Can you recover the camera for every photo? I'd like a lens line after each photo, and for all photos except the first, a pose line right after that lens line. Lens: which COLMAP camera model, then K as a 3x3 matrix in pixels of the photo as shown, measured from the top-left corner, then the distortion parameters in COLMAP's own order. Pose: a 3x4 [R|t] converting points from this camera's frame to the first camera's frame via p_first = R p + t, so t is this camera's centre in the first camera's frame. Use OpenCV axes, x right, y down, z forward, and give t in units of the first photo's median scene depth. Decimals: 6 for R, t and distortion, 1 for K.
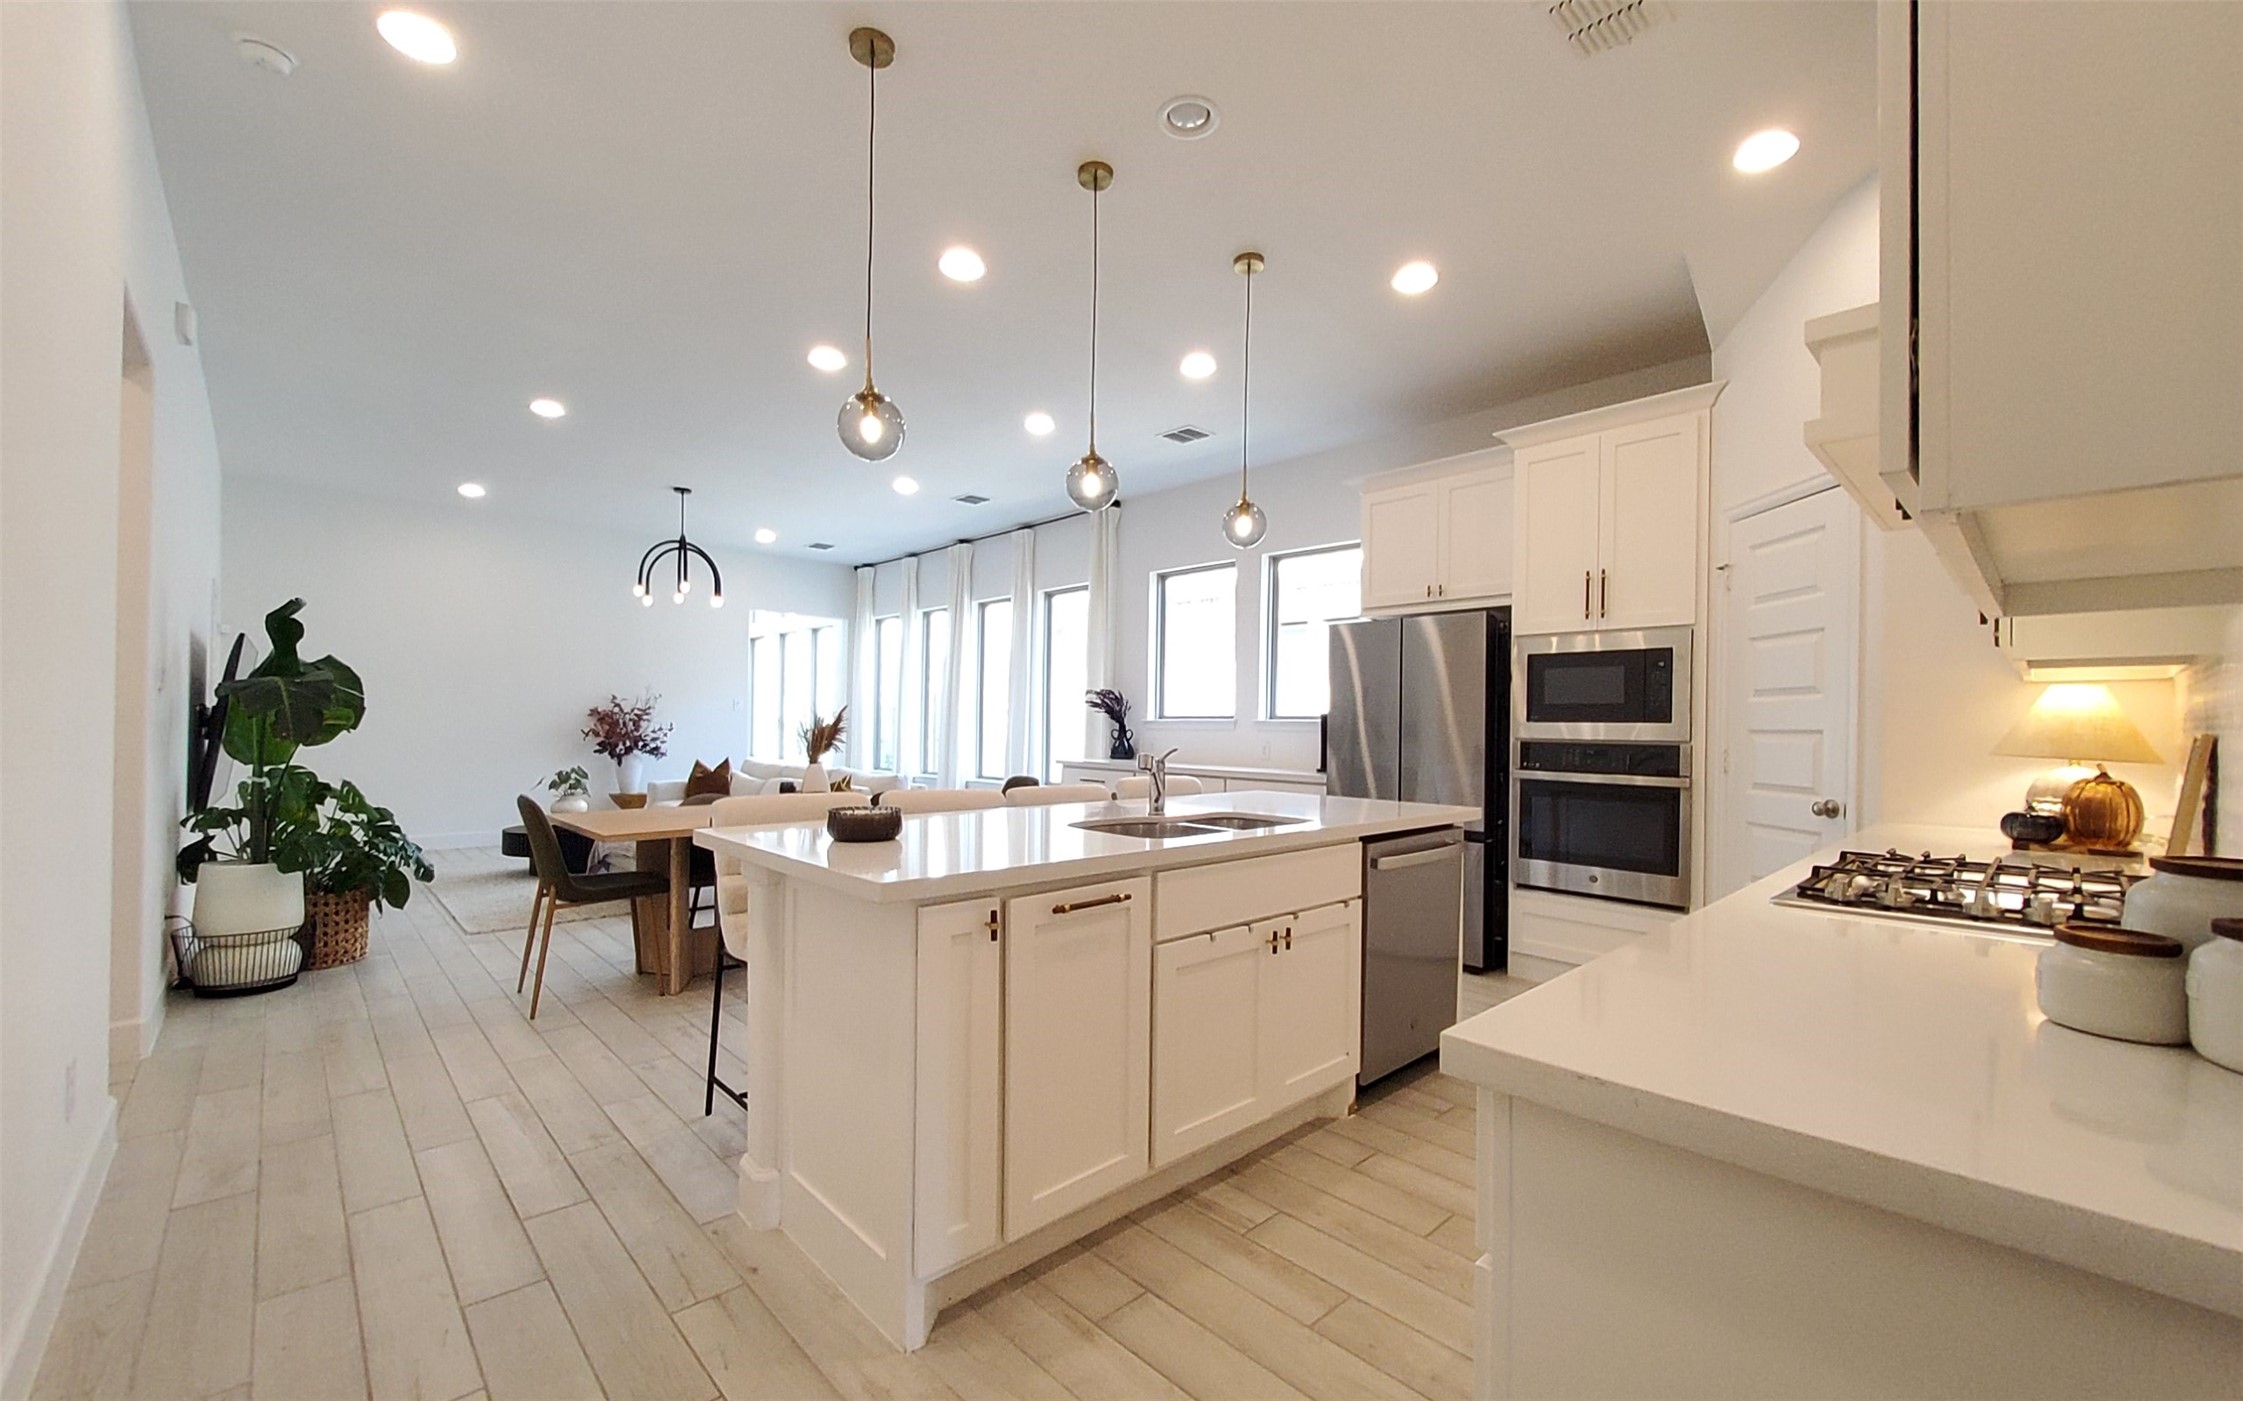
lens RADIAL K [[897.2, 0, 1141.1], [0, 897.2, 724.8], [0, 0, 1]] dist [-0.004724, -0.000518]
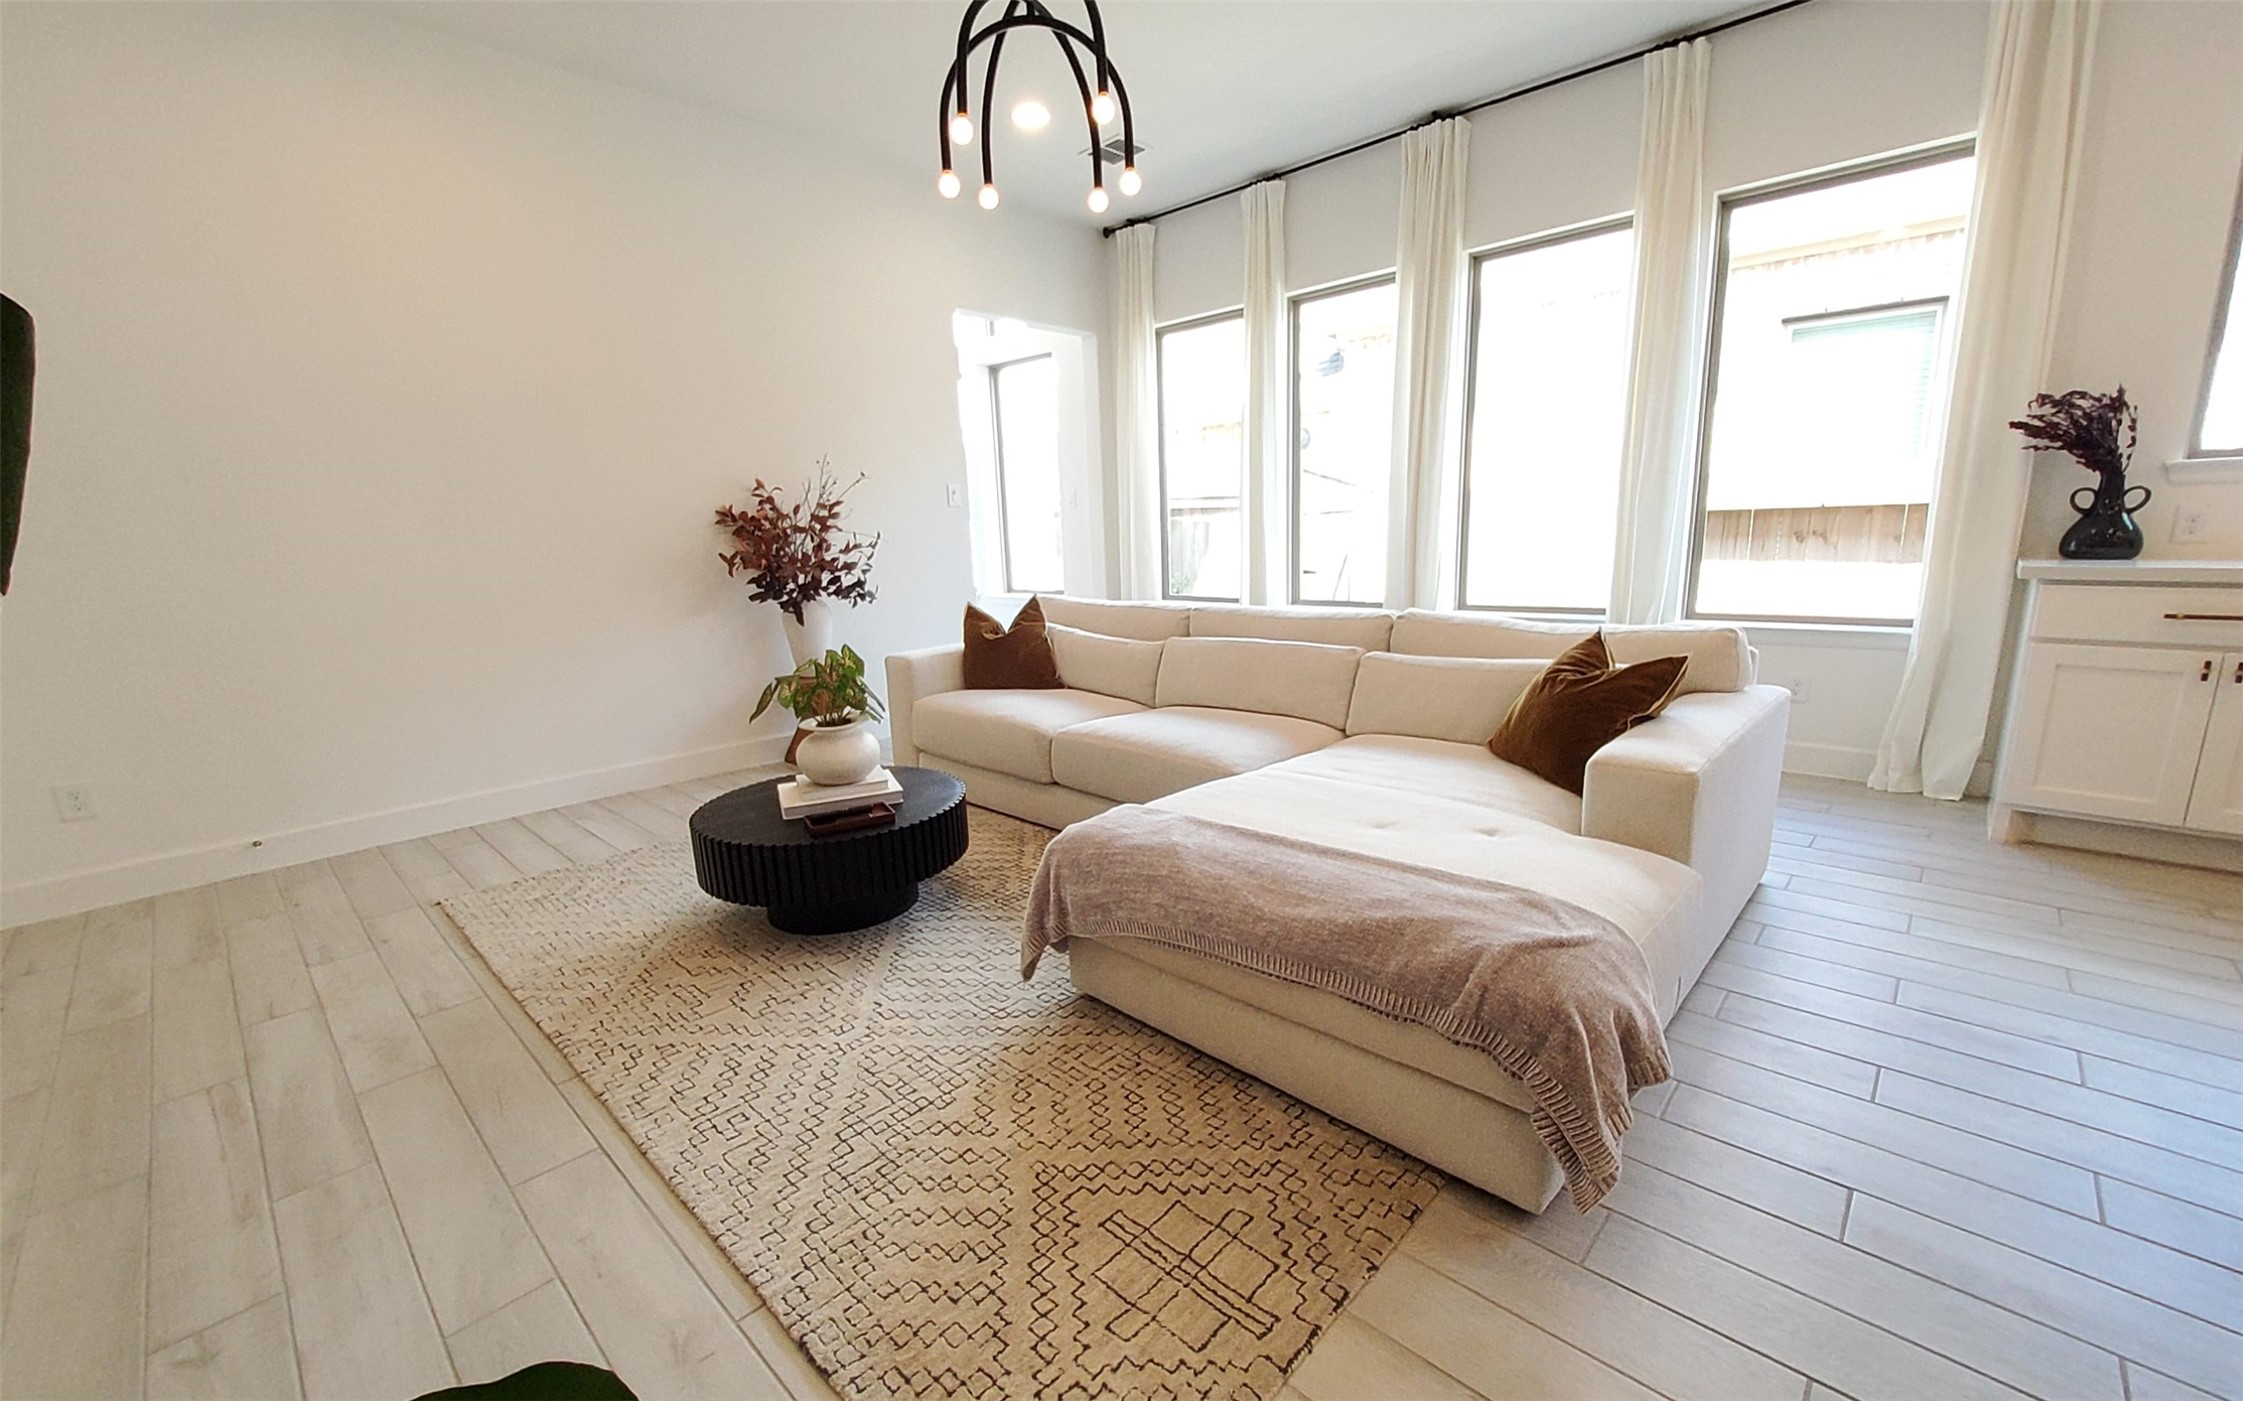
lens RADIAL K [[954.2, 0, 1082.0], [0, 954.2, 713.1], [0, 0, 1]] dist [-0.001218, -0.000172]
pose [[0.998474, -0.053687, 0.012917, -0.854104], [0.050023, 0.978488, 0.200149, -0.007744], [-0.023385, -0.199197, 0.979680, 0.912093]]
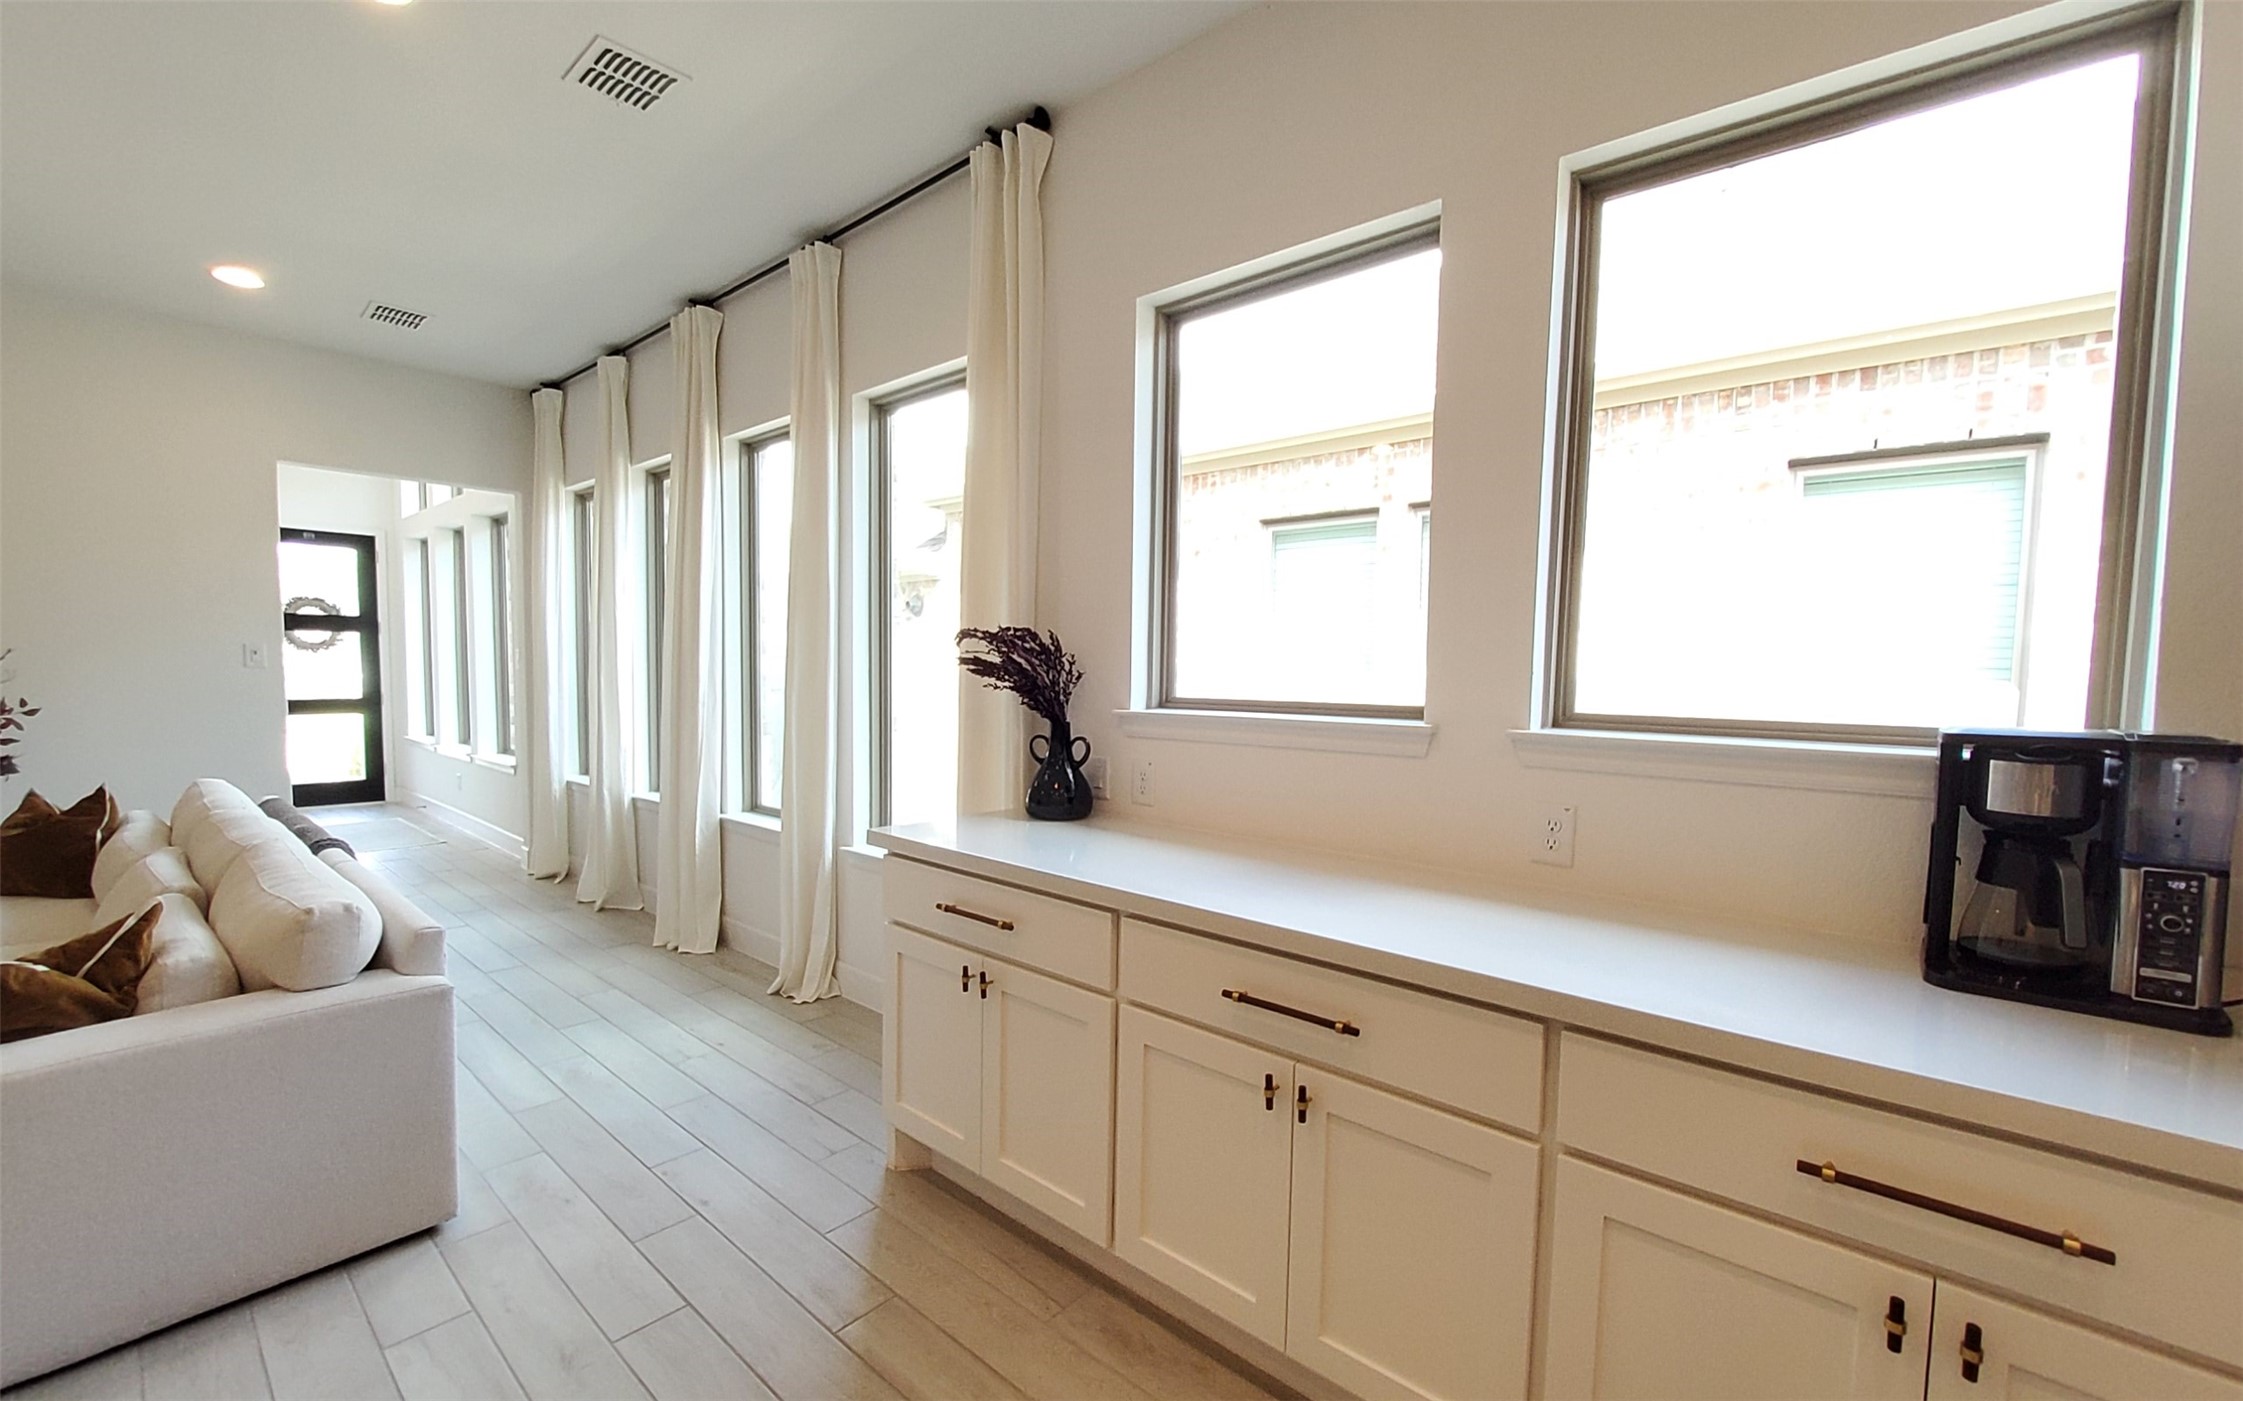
lens RADIAL K [[897.2, 0, 1141.1], [0, 897.2, 724.8], [0, 0, 1]] dist [-0.004724, -0.000518]
pose [[0.995050, -0.006110, 0.099183, -0.040640], [-0.000657, 0.997682, 0.068049, -0.040612], [-0.099369, -0.067777, 0.992740, 1.045382]]
